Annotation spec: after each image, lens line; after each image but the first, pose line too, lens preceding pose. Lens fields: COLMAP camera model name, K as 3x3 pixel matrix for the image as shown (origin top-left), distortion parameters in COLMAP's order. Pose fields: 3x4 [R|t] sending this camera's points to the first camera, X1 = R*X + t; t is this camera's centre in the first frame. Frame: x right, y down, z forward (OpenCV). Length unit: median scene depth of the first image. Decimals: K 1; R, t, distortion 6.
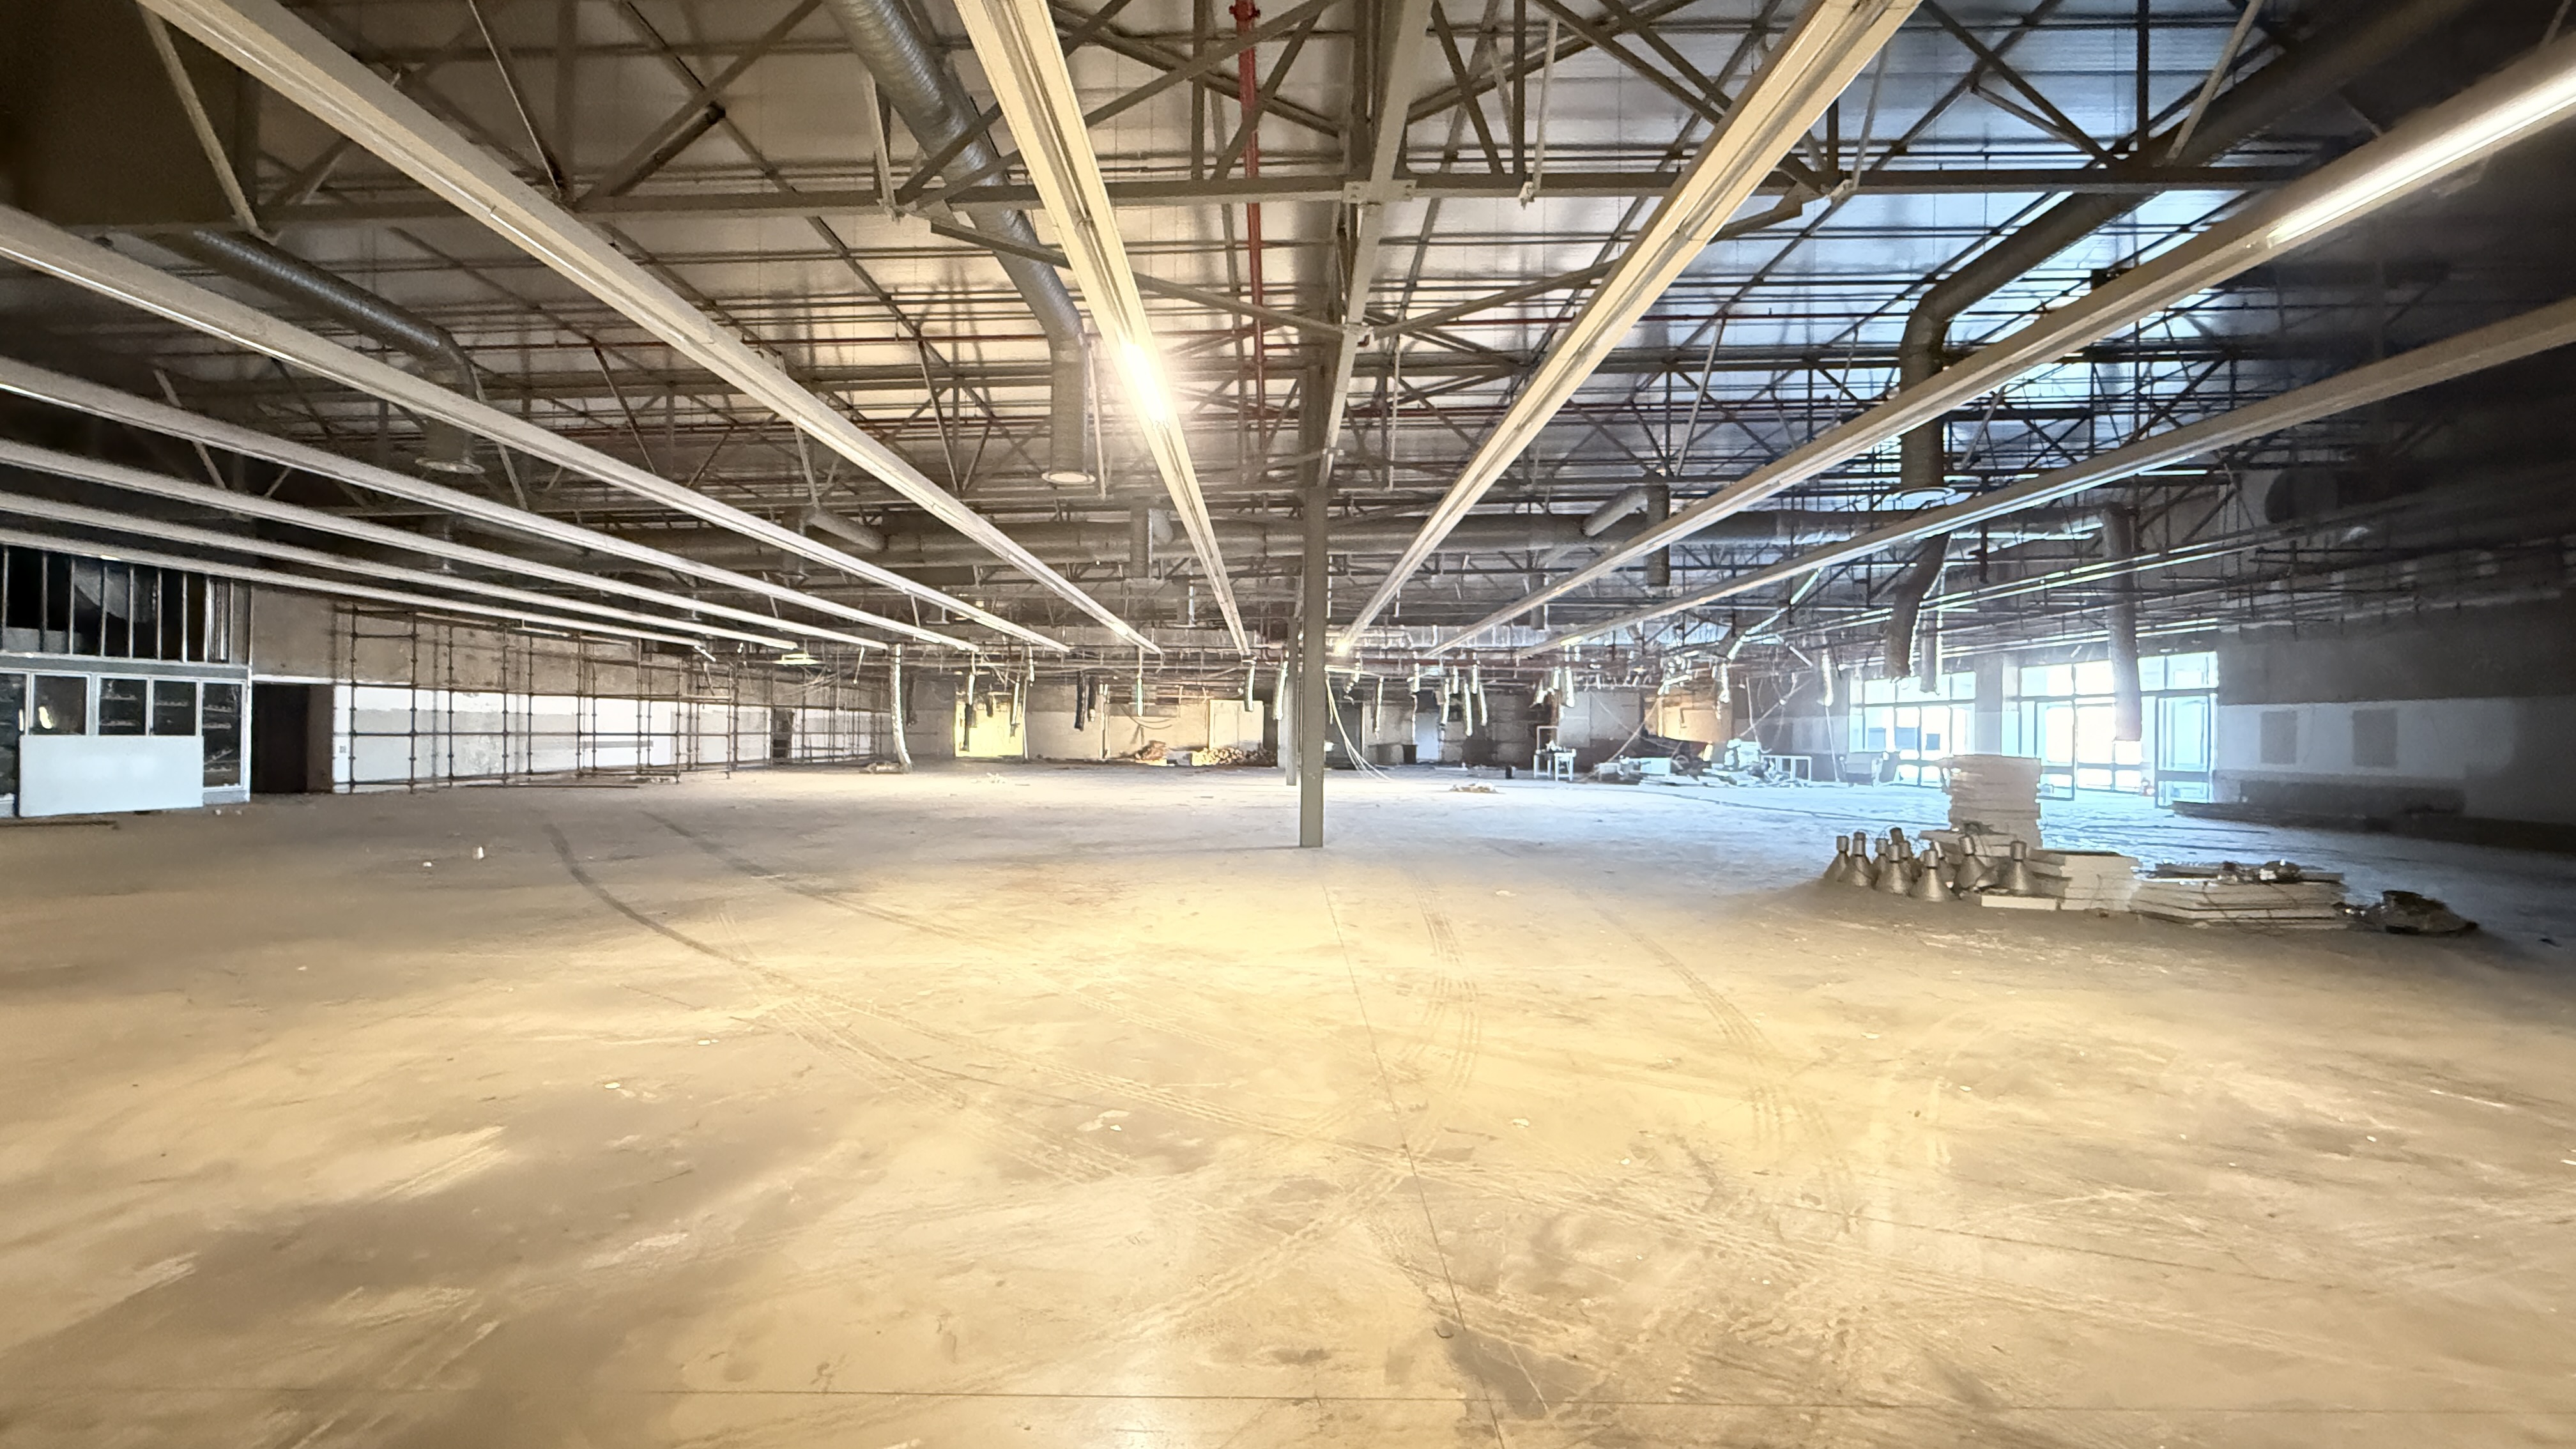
lens RADIAL K [[1056.7, 0, 1280.2], [0, 1056.7, 718.4], [0, 0, 1]] dist [-0.002225, -0.000008]
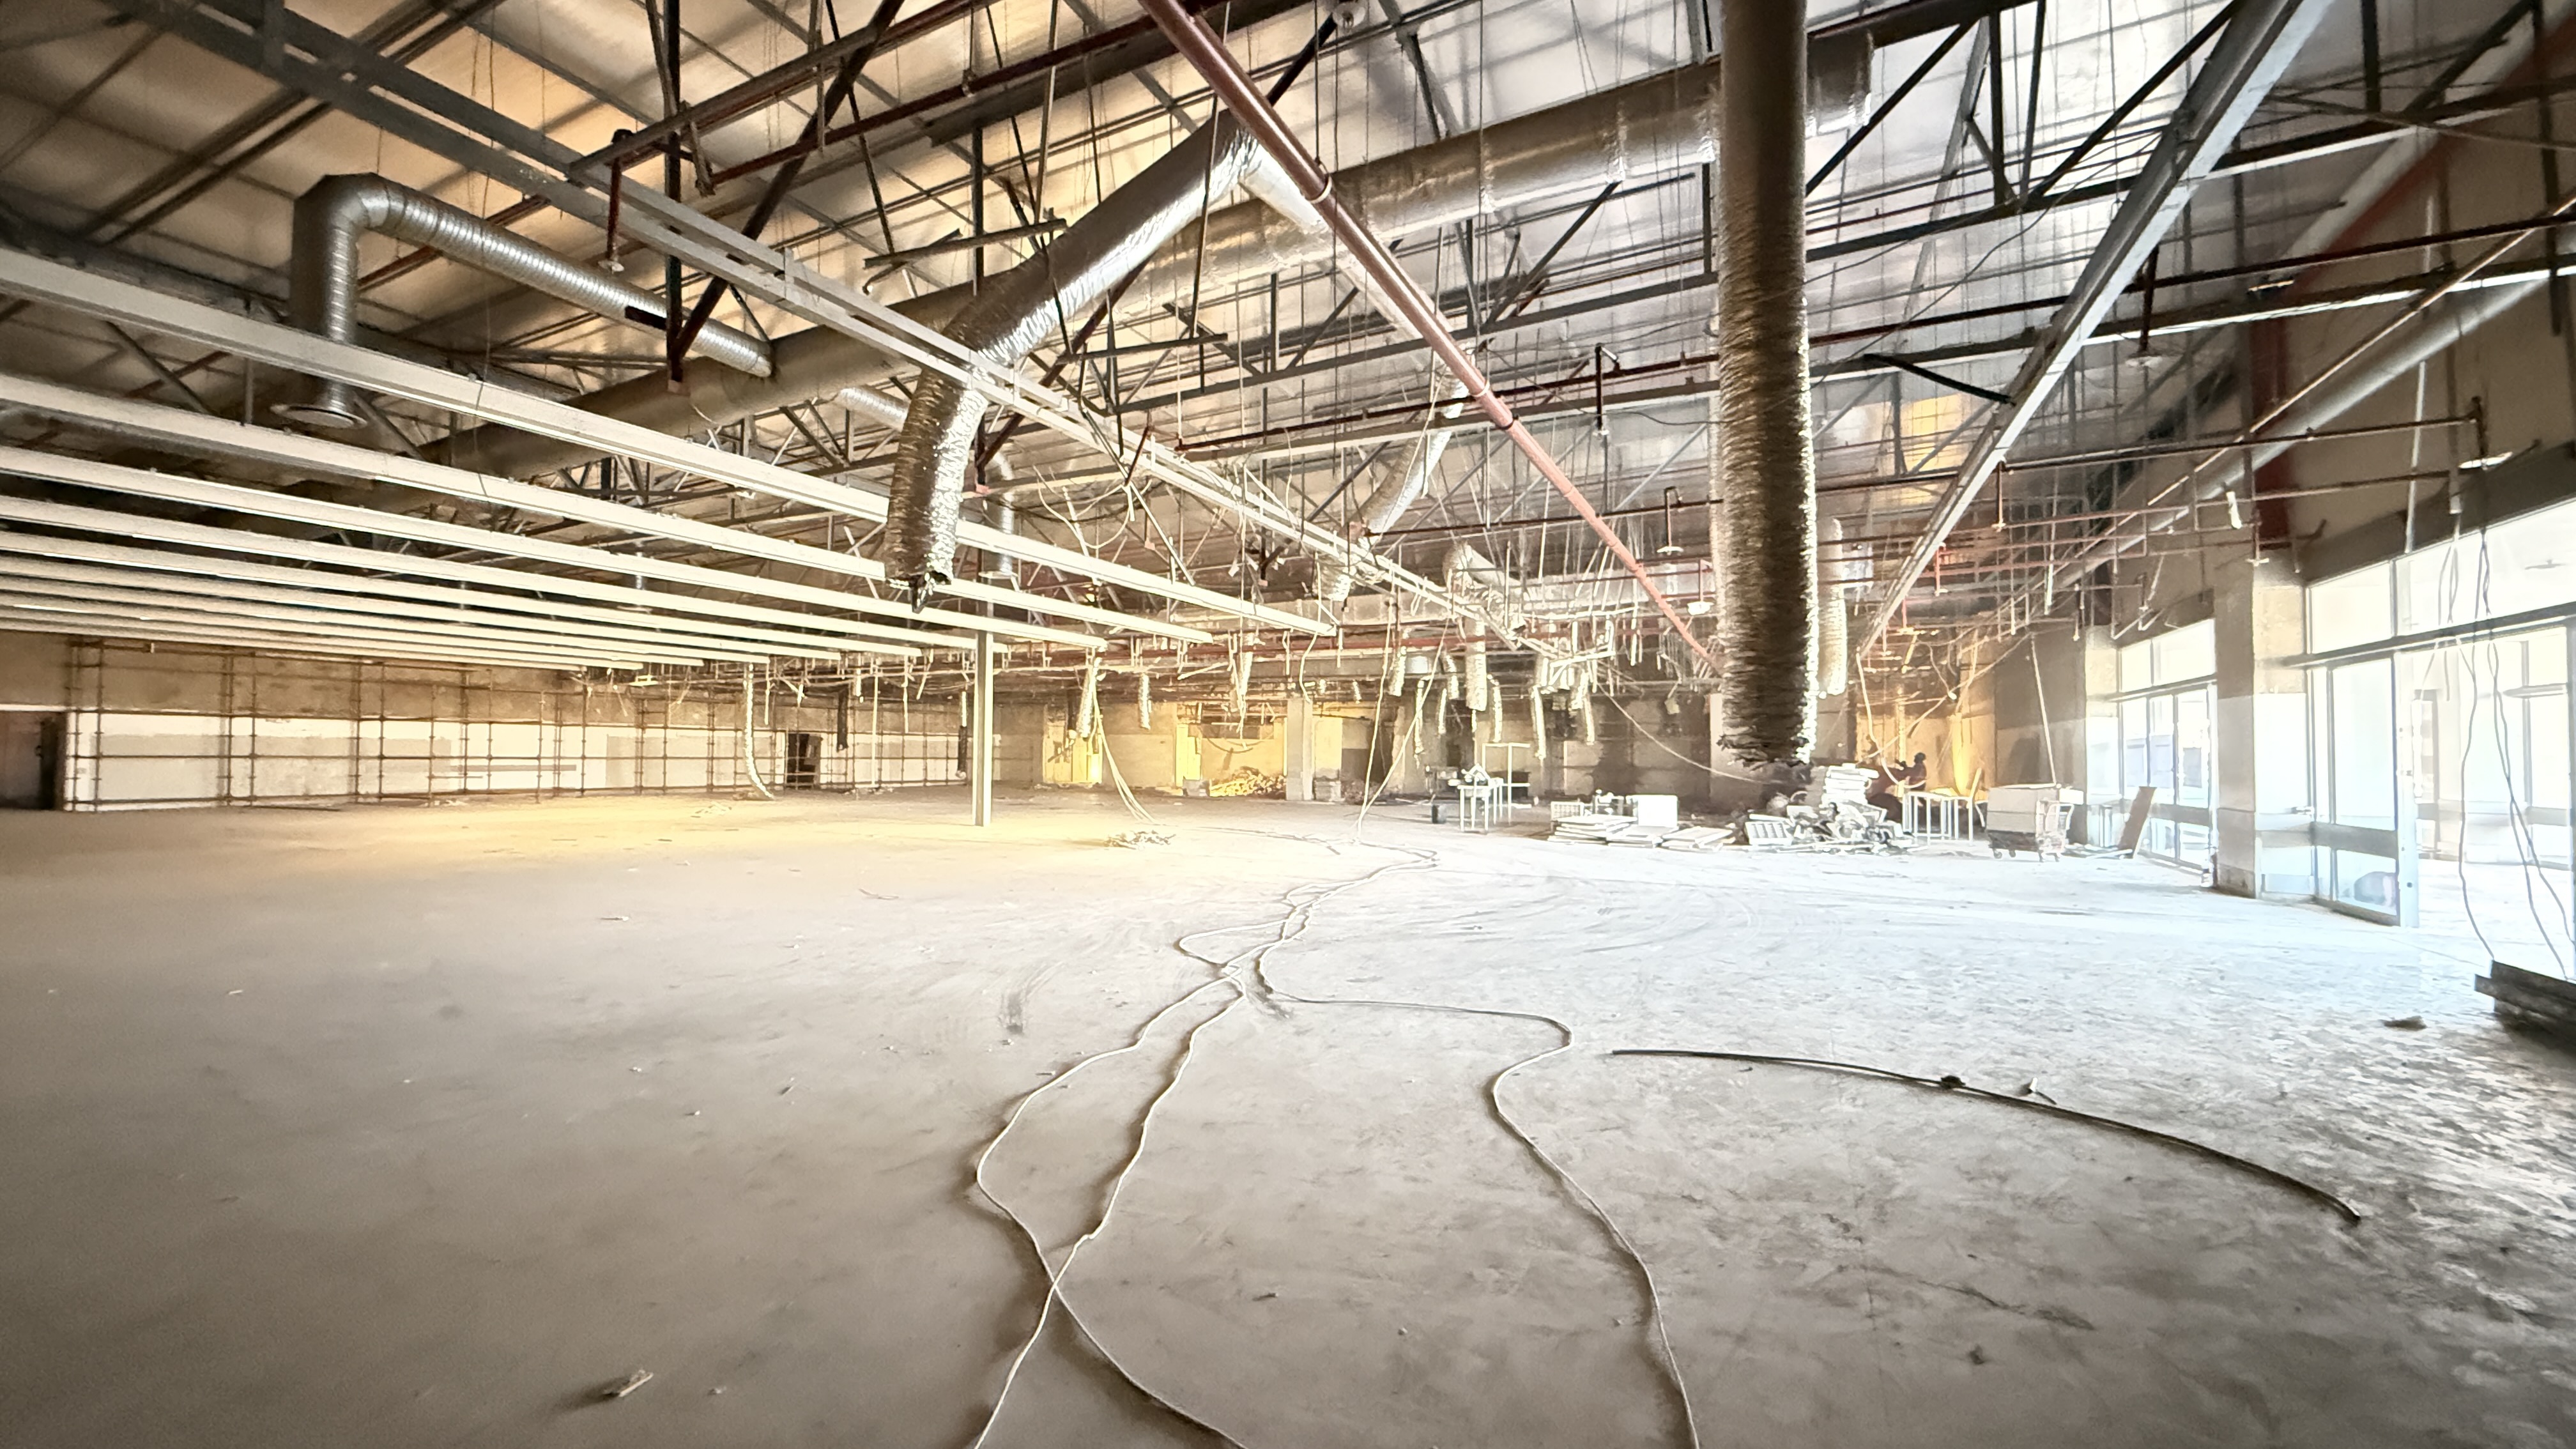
lens RADIAL K [[1019.6, 0, 1281.9], [0, 1019.6, 726.0], [0, 0, 1]] dist [-0.003172, -0.000310]
pose [[0.889643, -0.017322, -0.456328, 1.075721], [0.007946, 0.999716, -0.022458, 0.025063], [0.456588, 0.016354, 0.889528, 0.967294]]
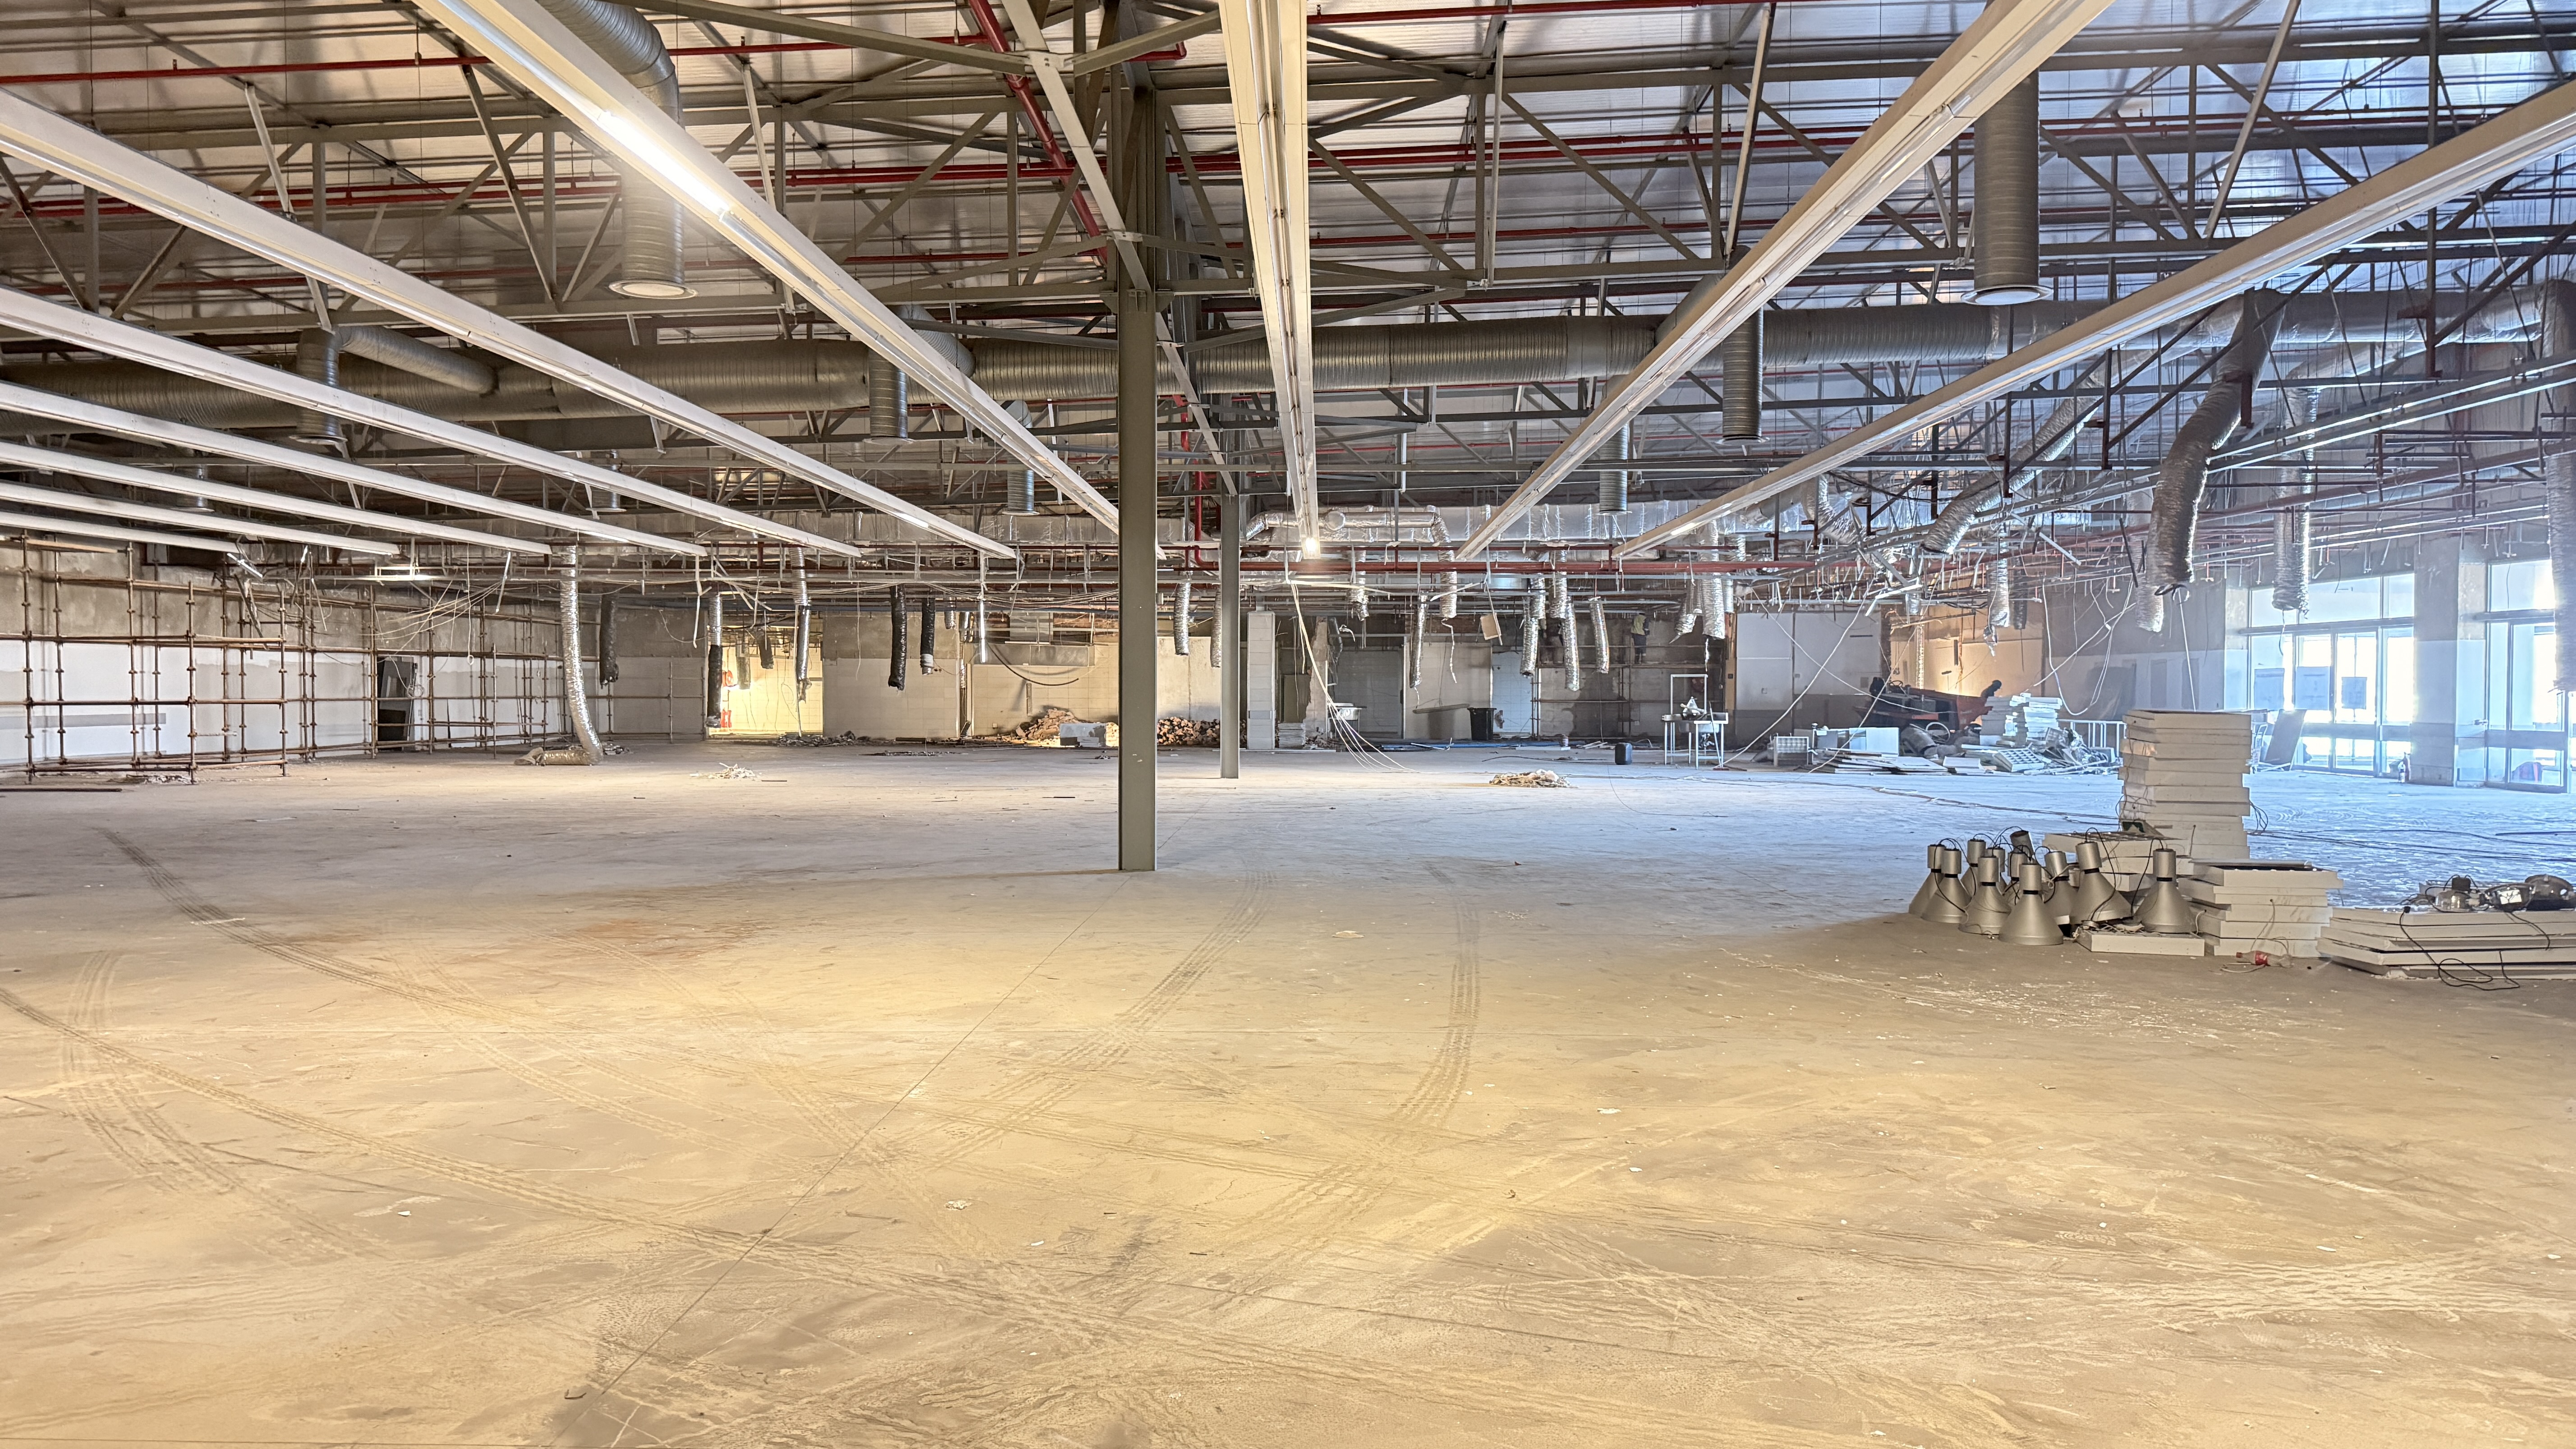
lens RADIAL K [[1853.4, 0, 1288.0], [0, 1853.4, 724.5], [0, 0, 1]] dist [0.071256, -0.104994]
pose [[0.999634, -0.009841, -0.025216, 0.145960], [0.010643, 0.999436, 0.031846, 0.001196], [0.024889, -0.032103, 0.999175, -0.087668]]
